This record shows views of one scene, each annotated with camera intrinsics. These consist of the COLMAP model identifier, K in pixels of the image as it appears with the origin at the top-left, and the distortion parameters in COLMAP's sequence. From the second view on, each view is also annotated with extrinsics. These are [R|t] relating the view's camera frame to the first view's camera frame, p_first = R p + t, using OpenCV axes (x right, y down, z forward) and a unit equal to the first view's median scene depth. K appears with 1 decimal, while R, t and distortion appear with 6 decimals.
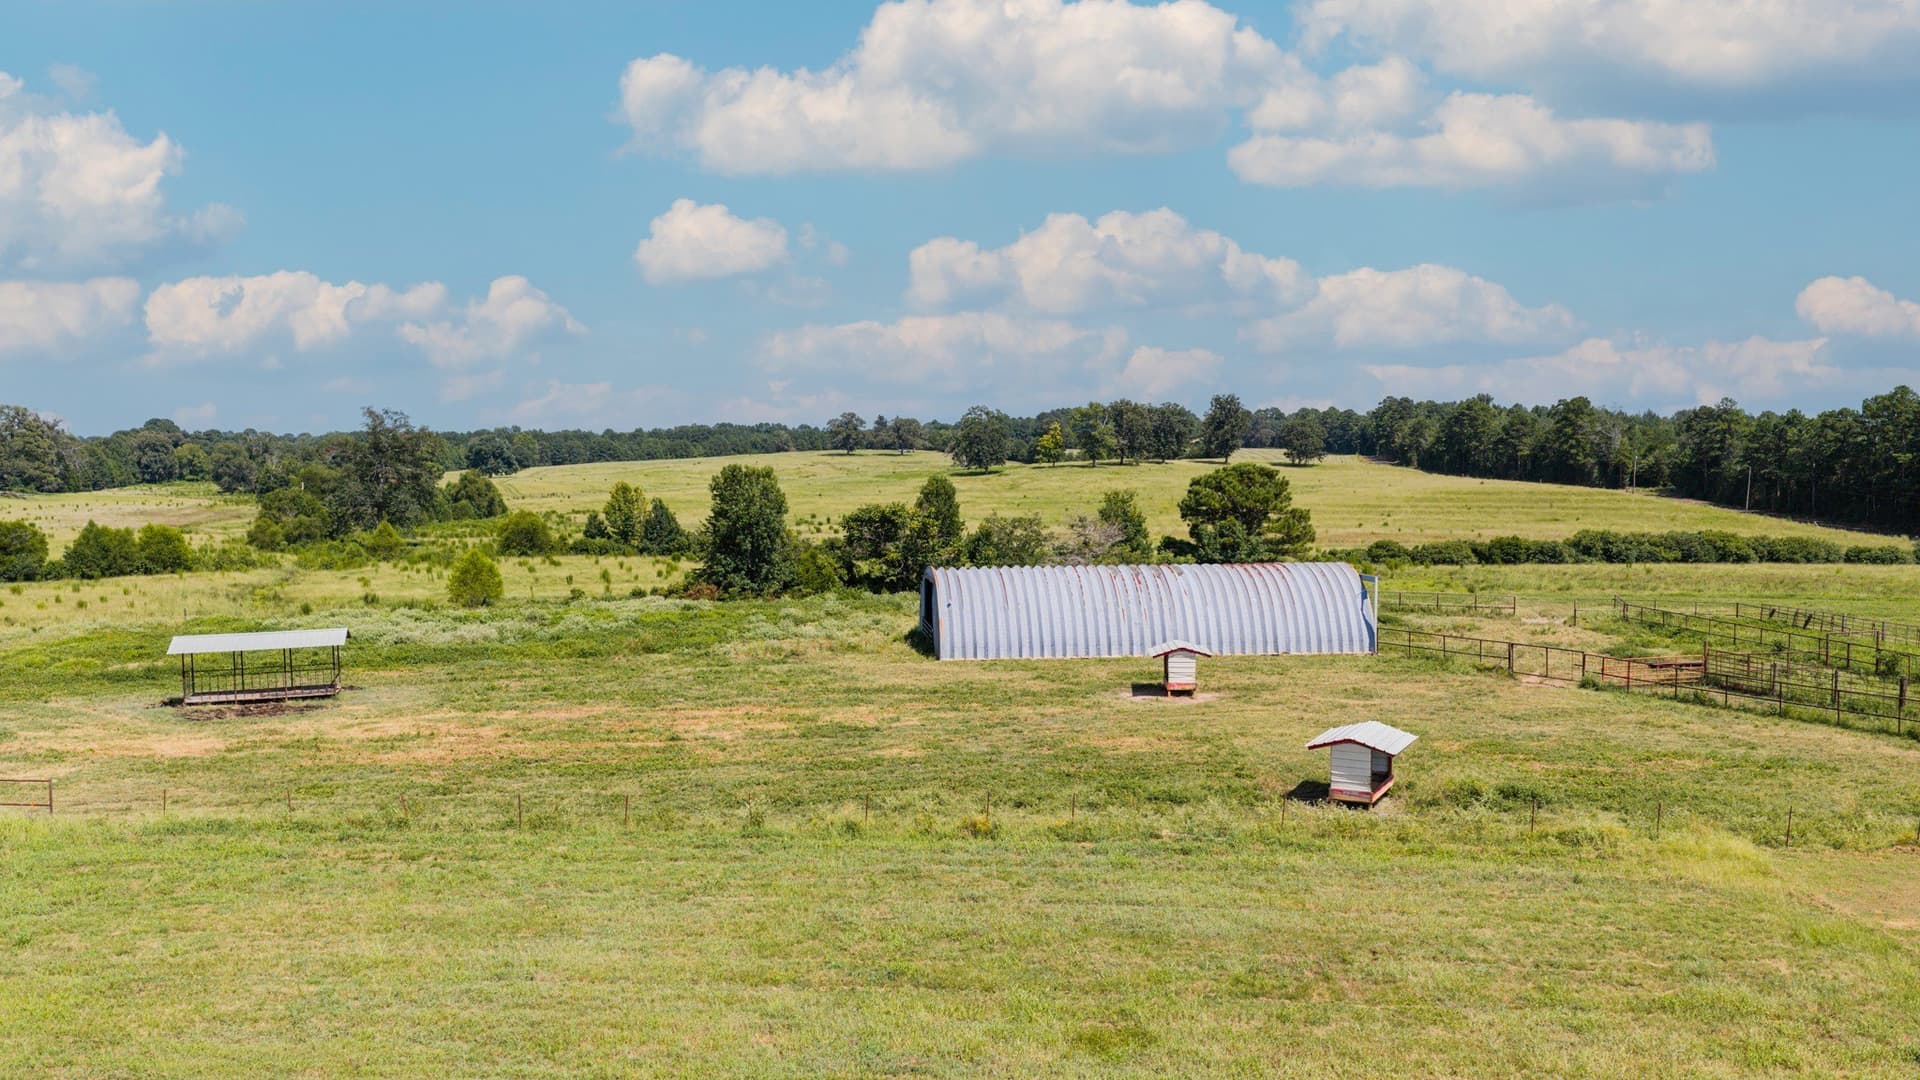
lens RADIAL K [[1619.3, 0, 957.7], [0, 1619.3, 537.6], [0, 0, 1]] dist [0.006857, -0.005601]
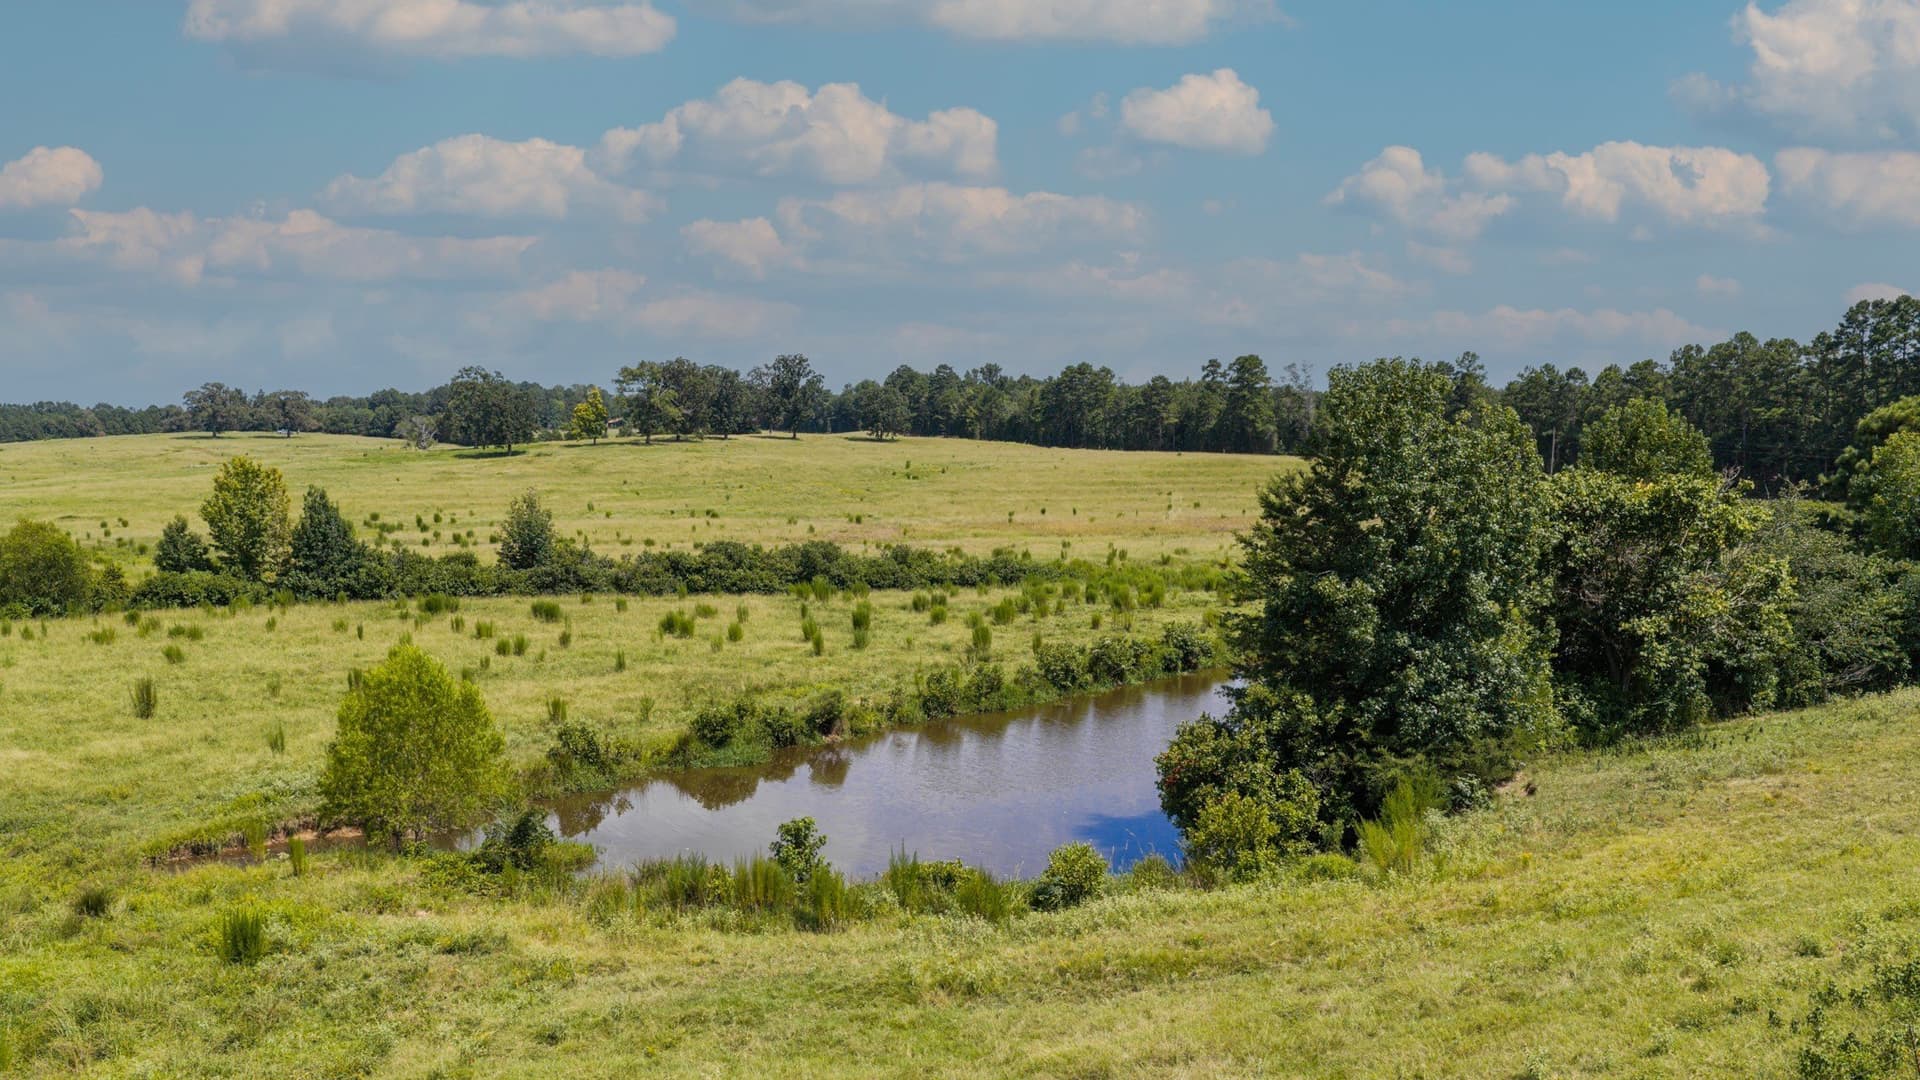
lens RADIAL K [[1619.3, 0, 957.7], [0, 1619.3, 537.6], [0, 0, 1]] dist [0.006857, -0.005601]
pose [[0.905433, -0.035408, 0.423009, -0.224376], [0.032193, 0.999373, 0.014747, -0.010376], [-0.423266, 0.000266, 0.906005, 0.448284]]
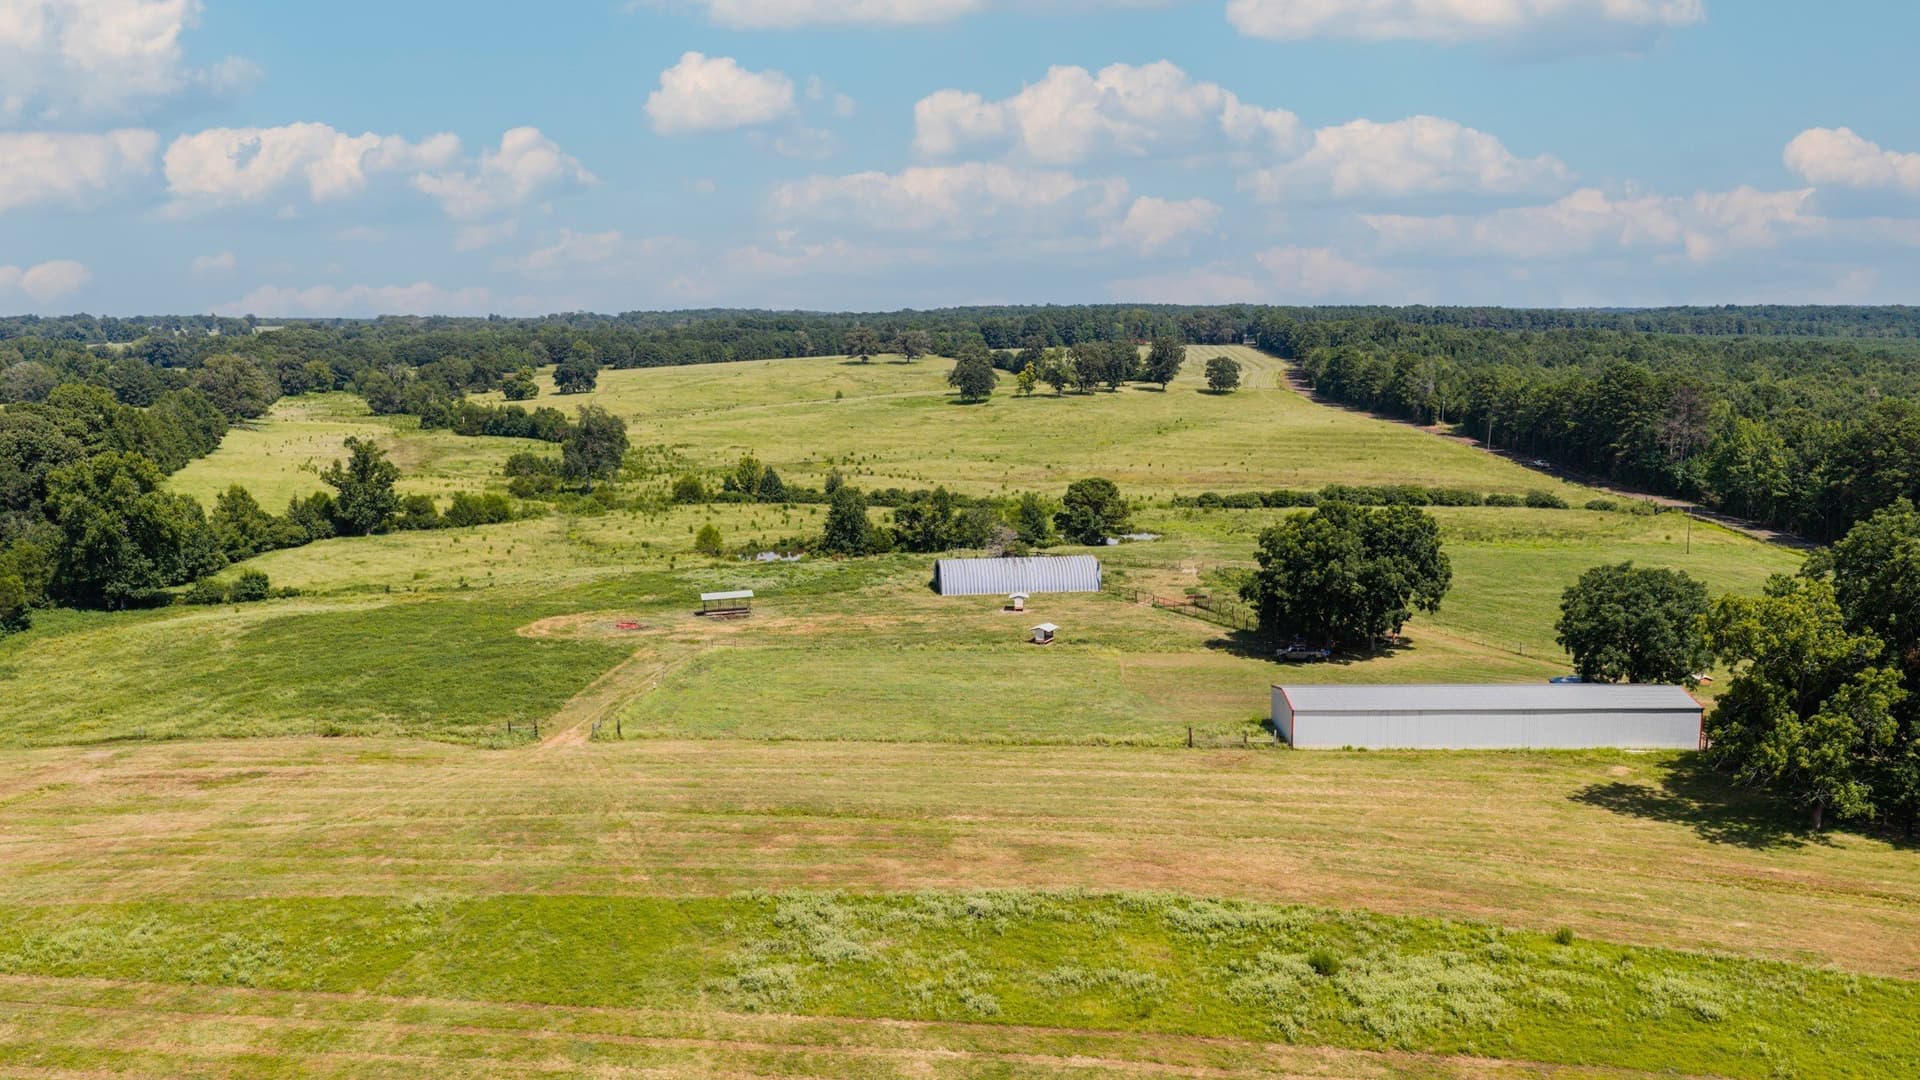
lens RADIAL K [[1619.3, 0, 957.7], [0, 1619.3, 537.6], [0, 0, 1]] dist [0.006857, -0.005601]
pose [[0.999990, -0.004299, -0.000733, 0.007001], [0.004347, 0.996050, 0.088686, -0.099267], [0.000349, -0.088688, 0.996059, -0.650408]]
